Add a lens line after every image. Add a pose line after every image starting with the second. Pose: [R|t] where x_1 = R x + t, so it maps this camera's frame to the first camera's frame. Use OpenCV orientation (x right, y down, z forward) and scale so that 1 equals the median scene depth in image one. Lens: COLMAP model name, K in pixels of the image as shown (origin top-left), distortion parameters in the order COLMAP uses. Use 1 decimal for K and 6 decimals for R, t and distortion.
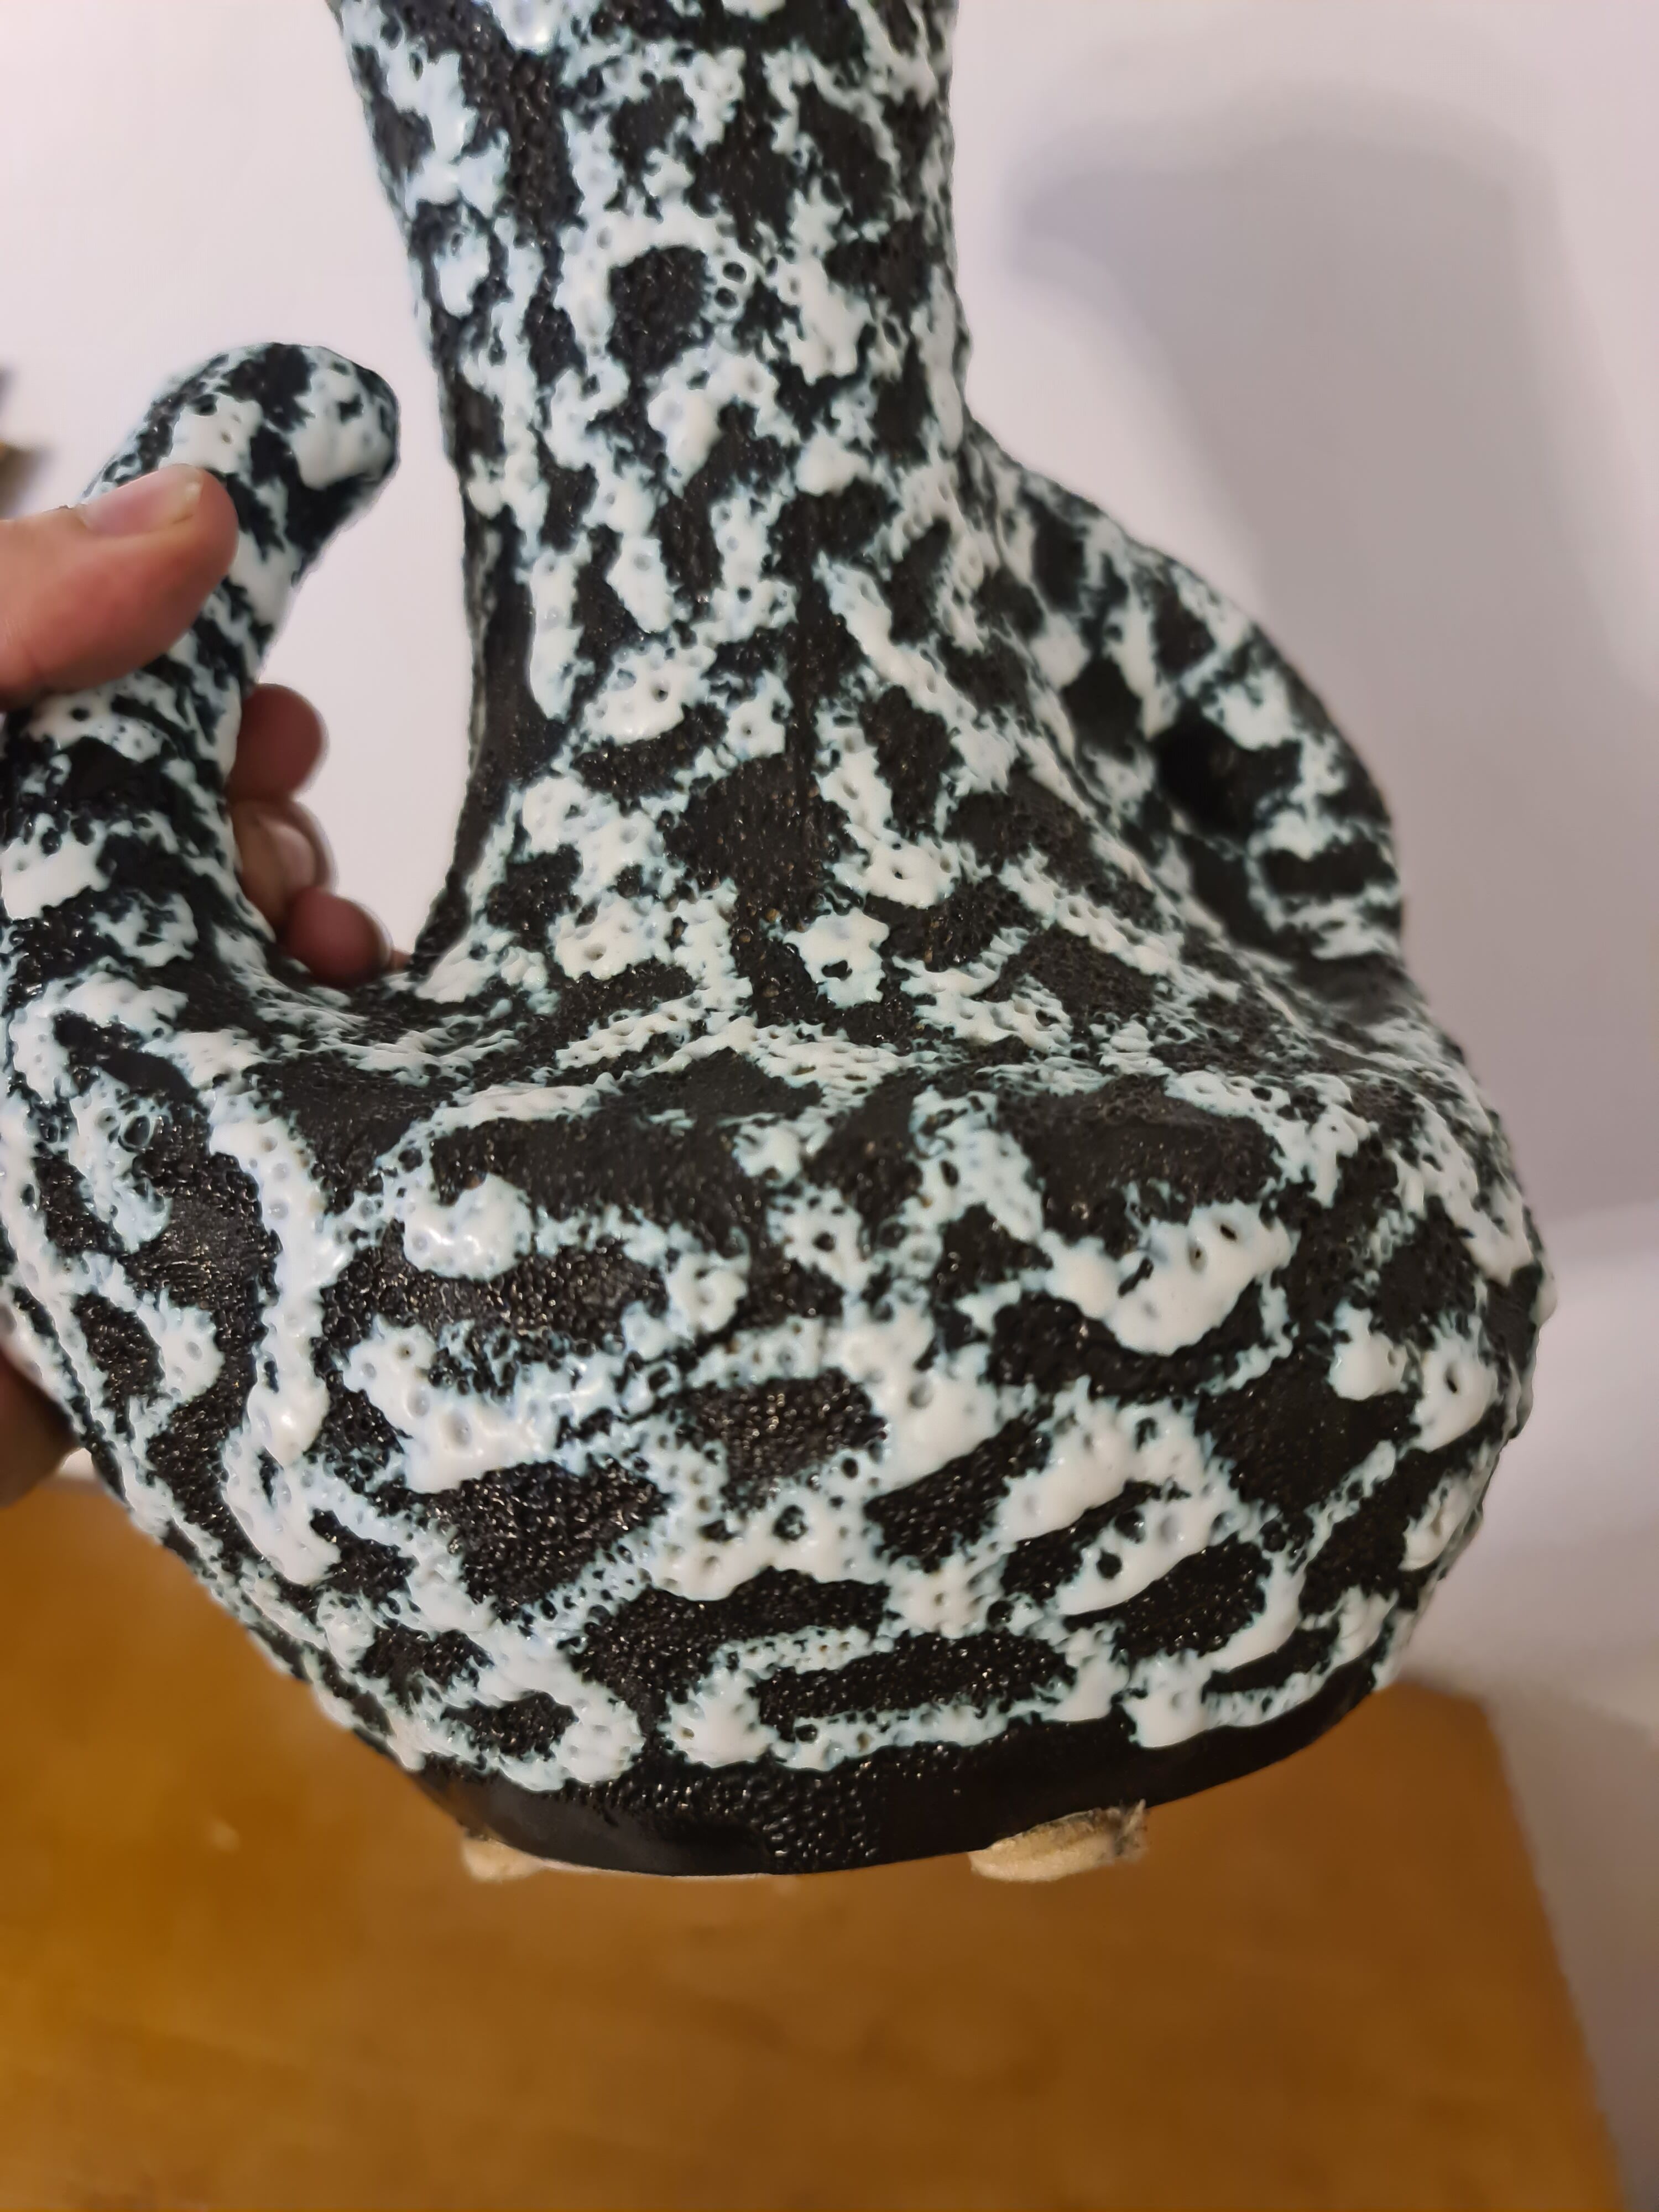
lens RADIAL K [[1639.0, 0, 720.2], [0, 1639.0, 1101.0], [0, 0, 1]] dist [0.046777, -0.000420]
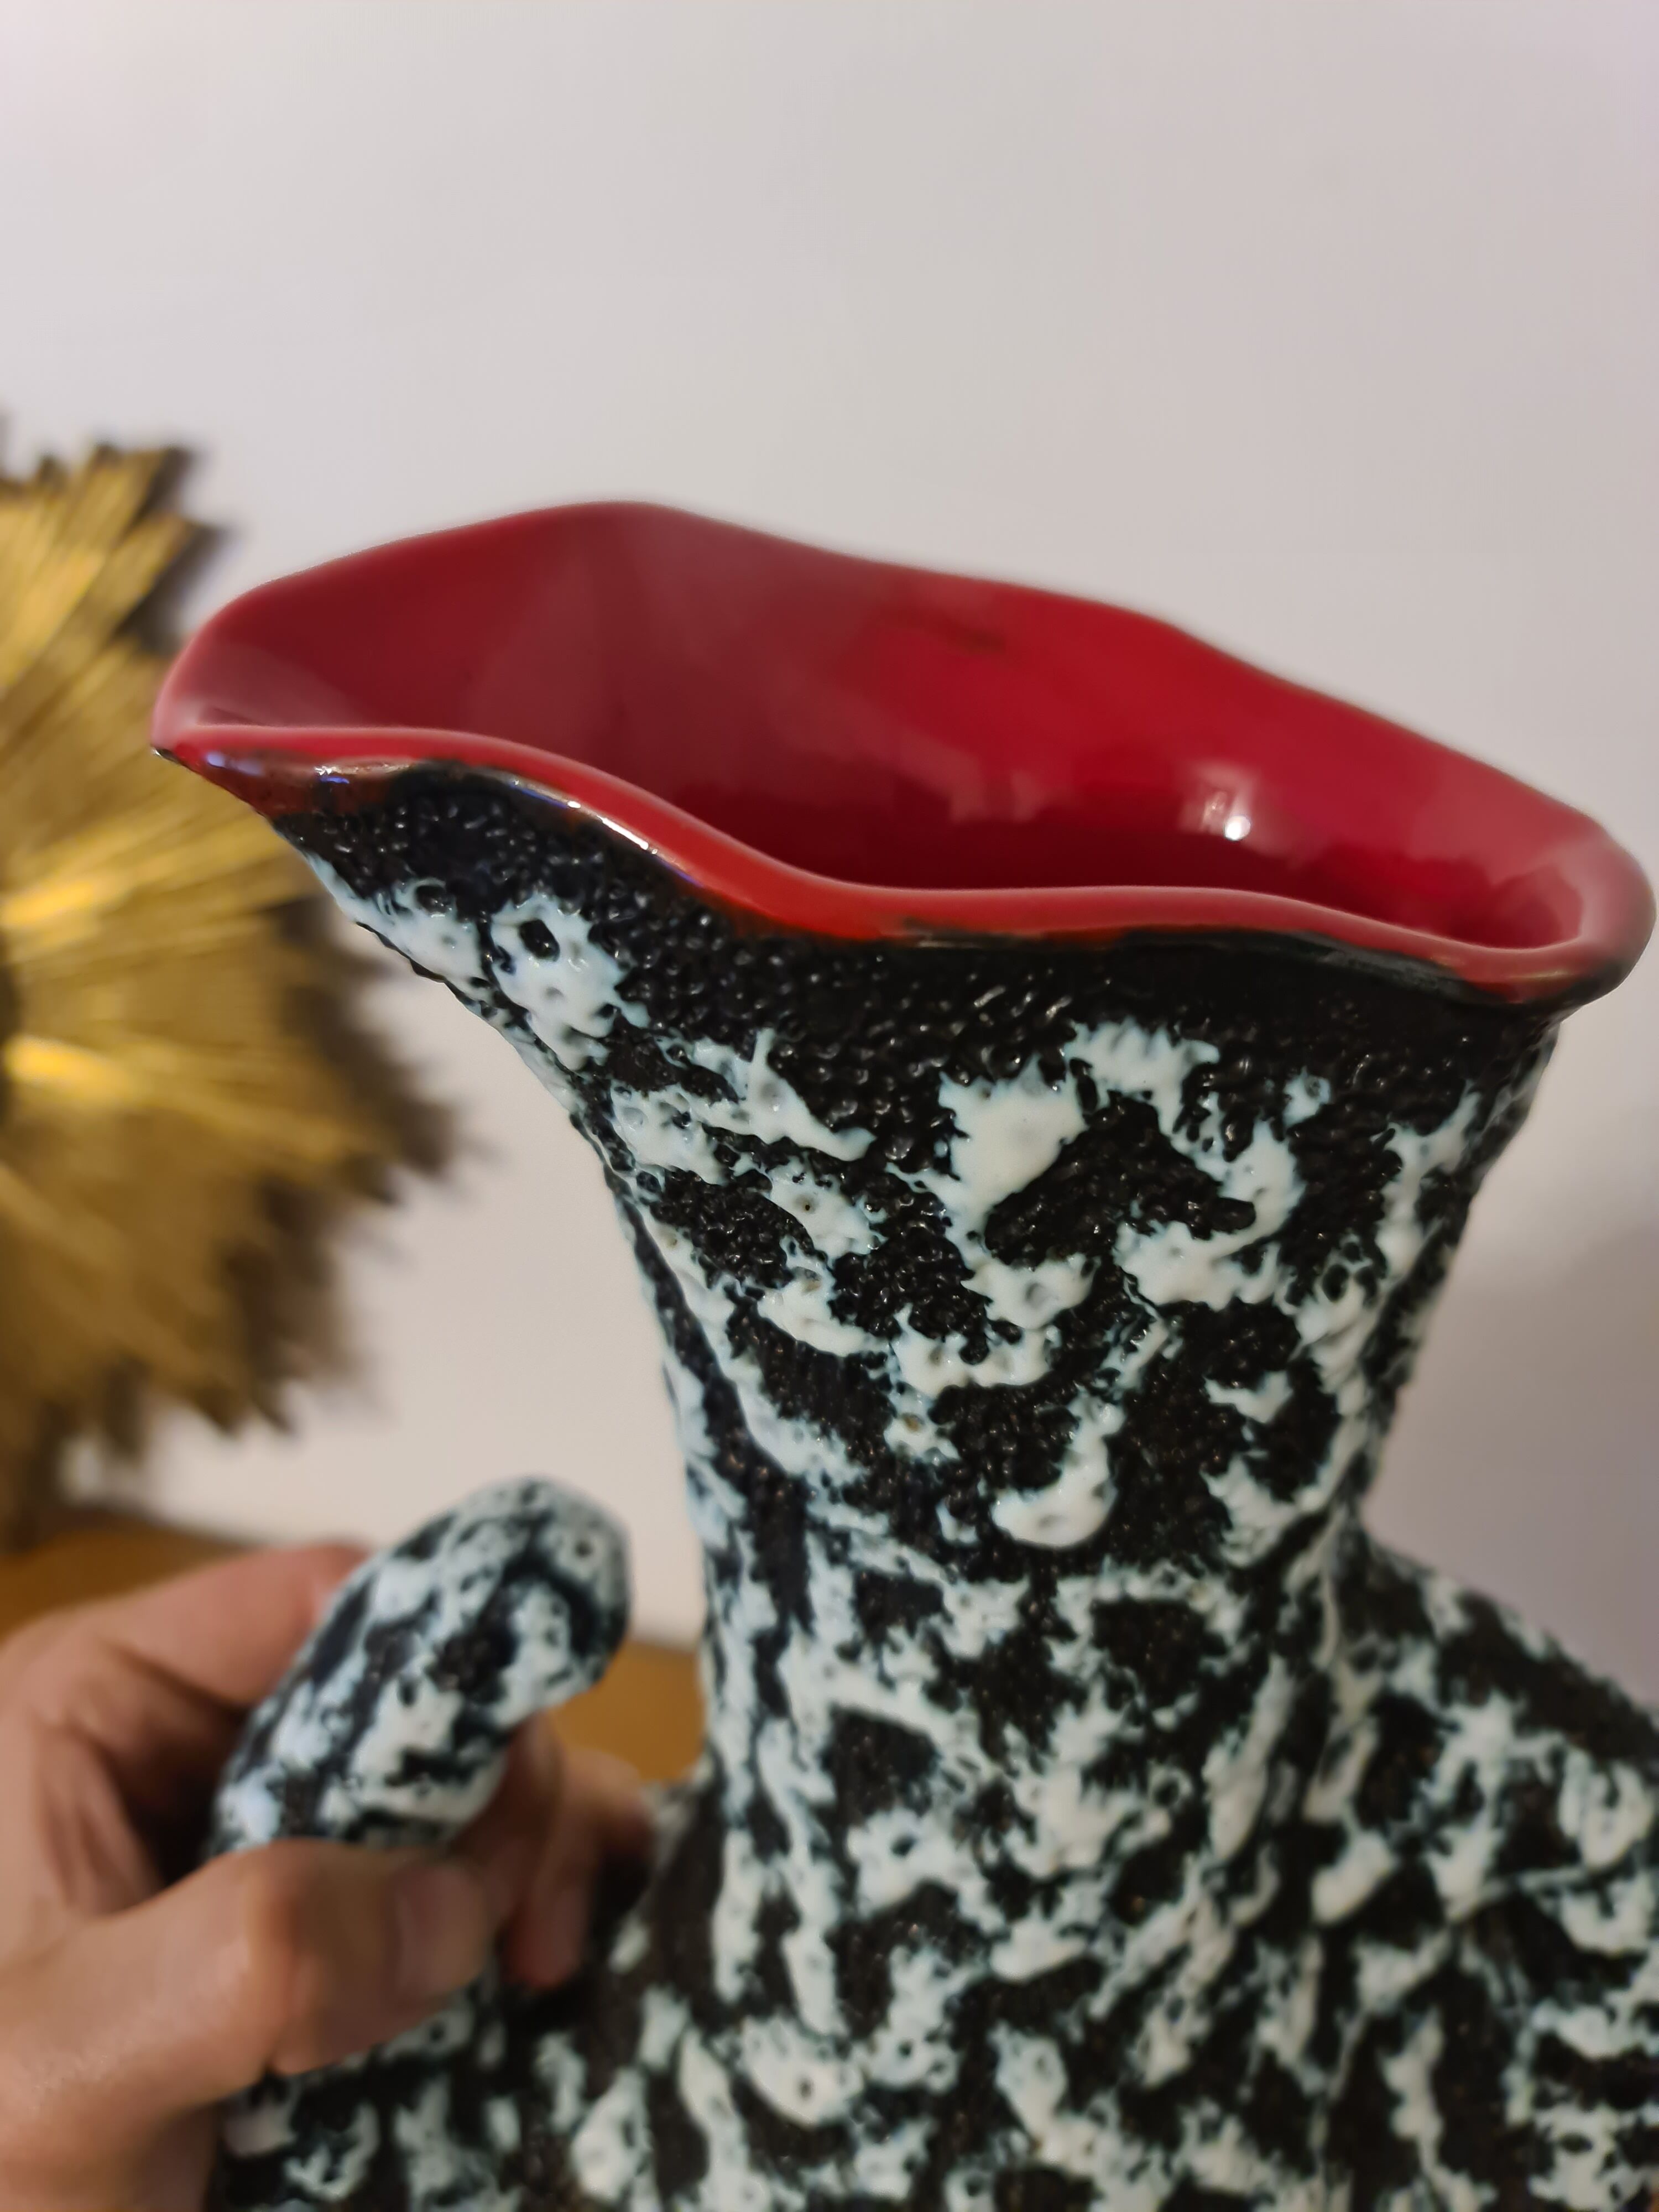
lens RADIAL K [[1686.3, 0, 816.0], [0, 1686.3, 1096.8], [0, 0, 1]] dist [0.028338, -0.005265]
pose [[0.936942, 0.268050, -0.224253, 0.037244], [-0.098609, 0.818355, 0.566190, -1.253690], [0.335286, -0.508374, 0.793183, 0.468847]]
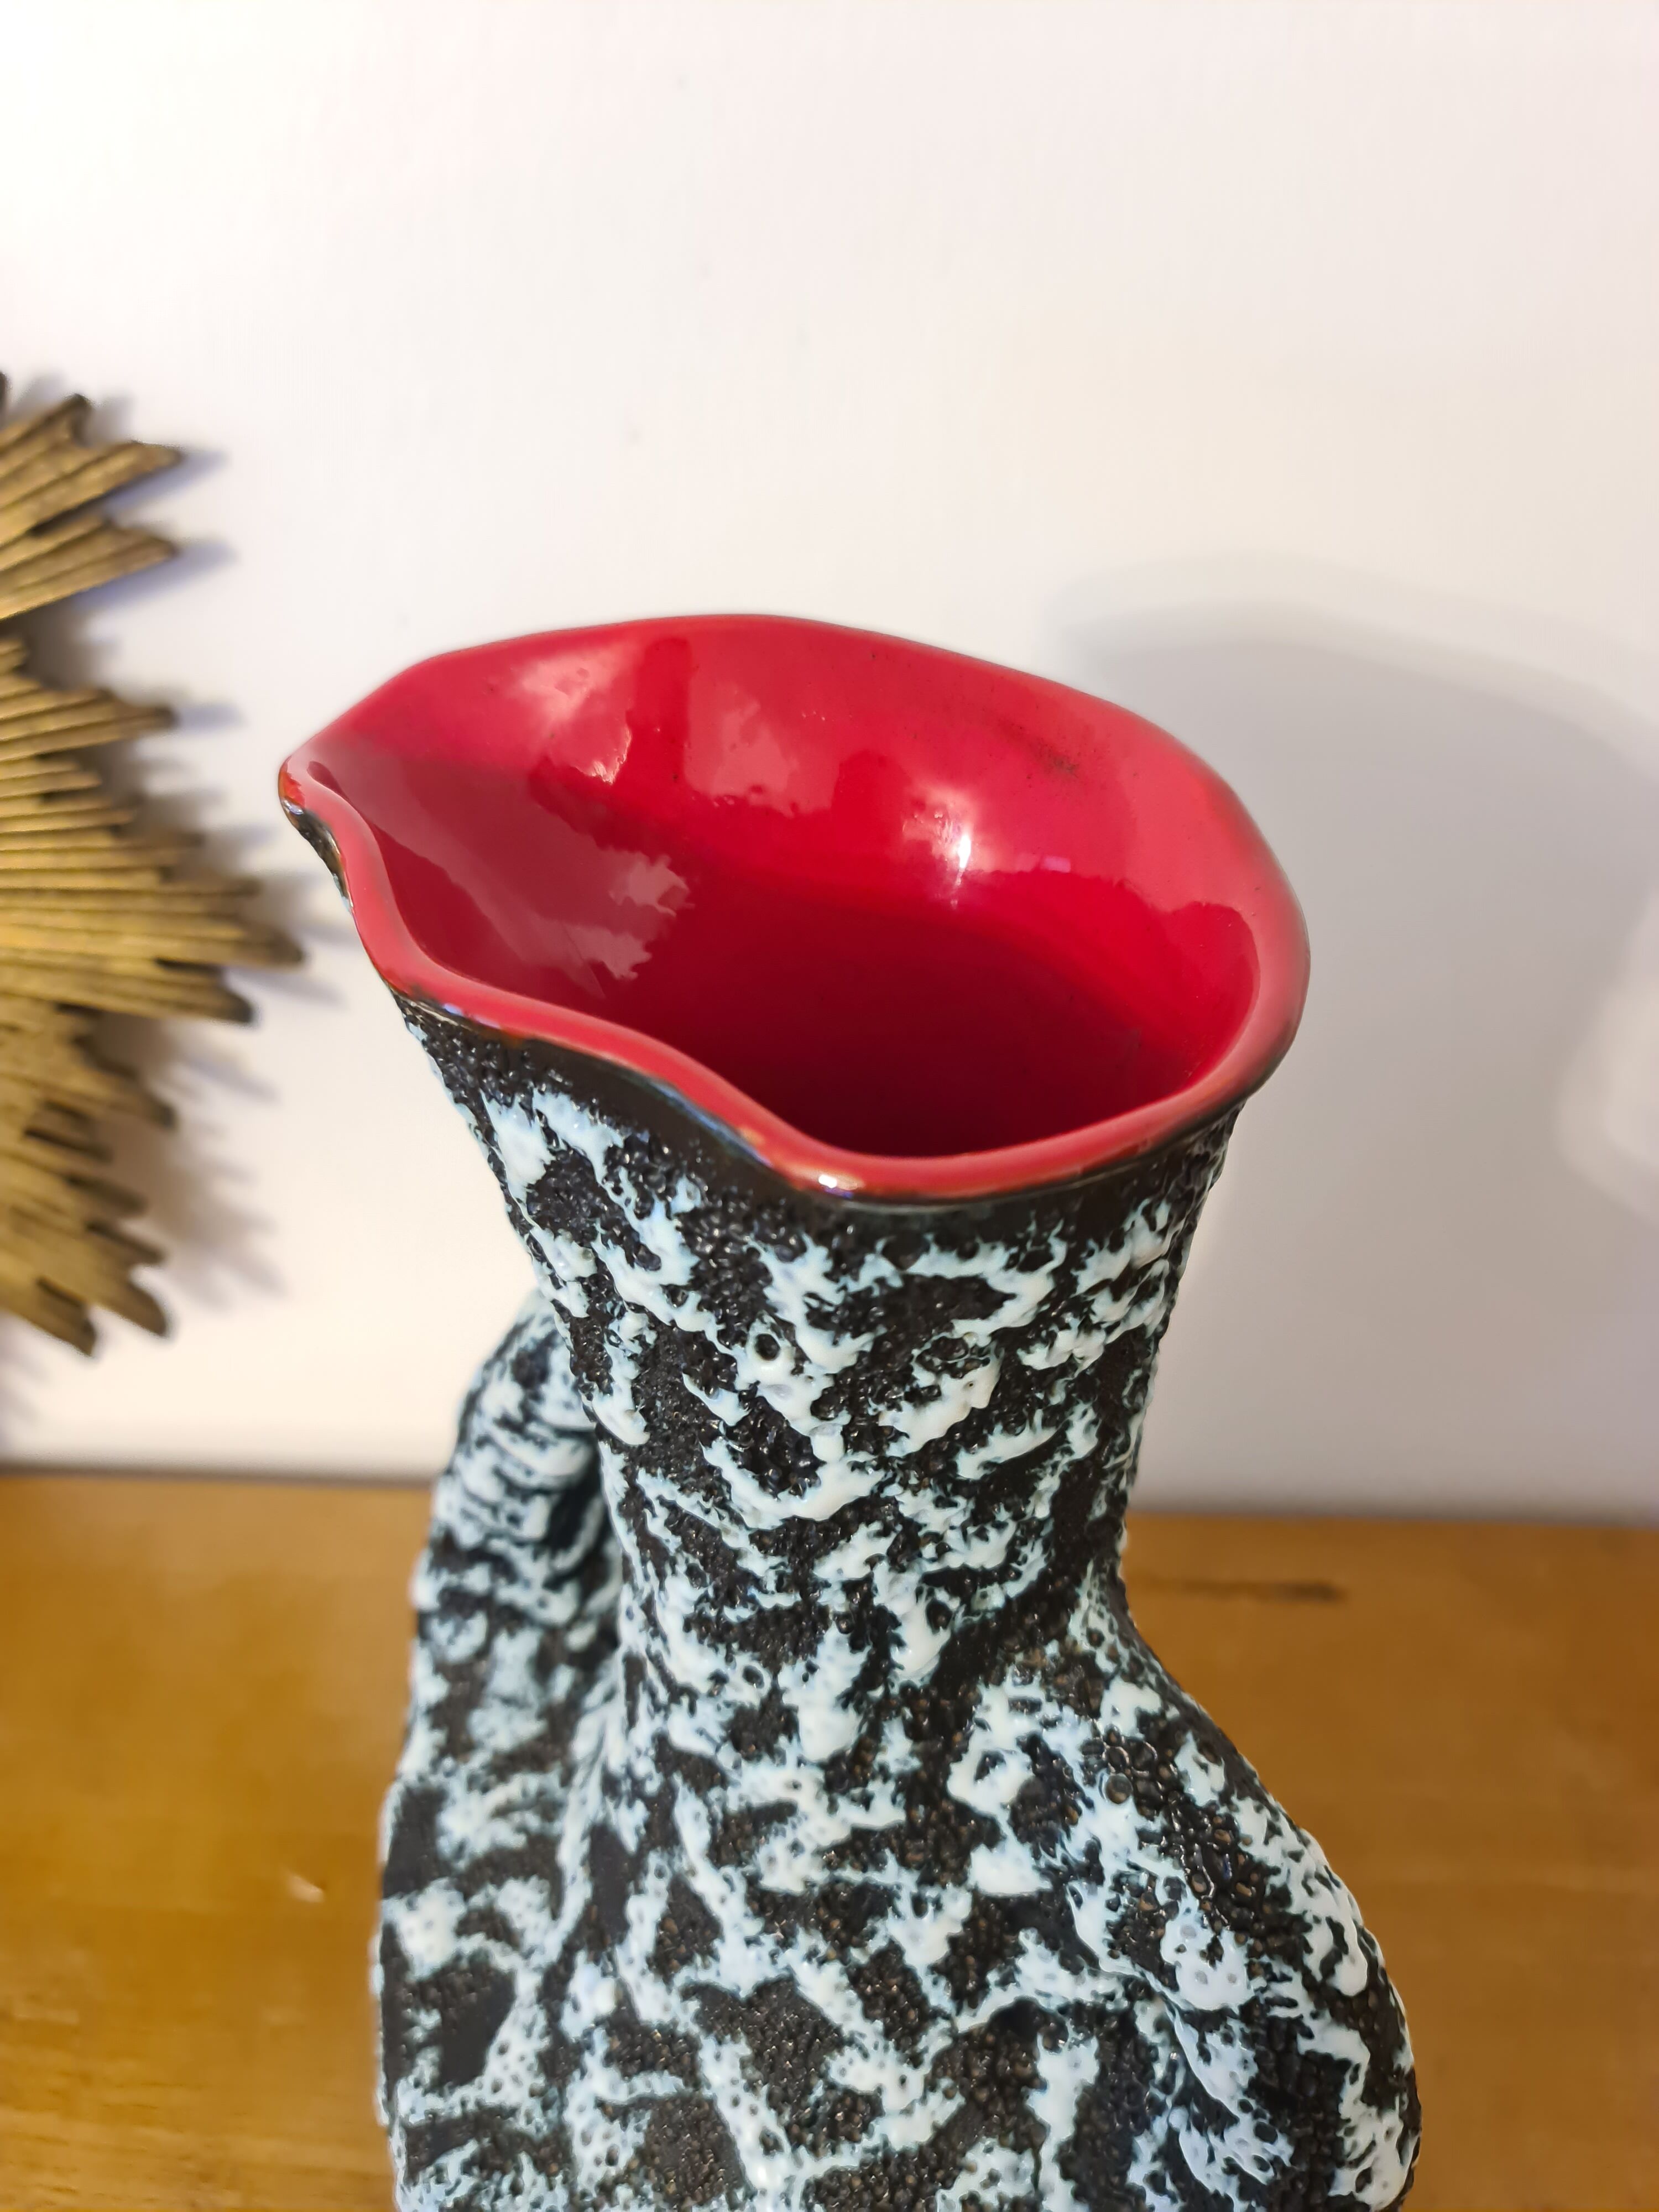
lens RADIAL K [[1686.3, 0, 816.0], [0, 1686.3, 1096.8], [0, 0, 1]] dist [0.028338, -0.005265]
pose [[0.460879, 0.557209, -0.690731, 0.697389], [0.085545, 0.746803, 0.659520, -1.523216], [0.883331, -0.363047, 0.296519, 0.880071]]
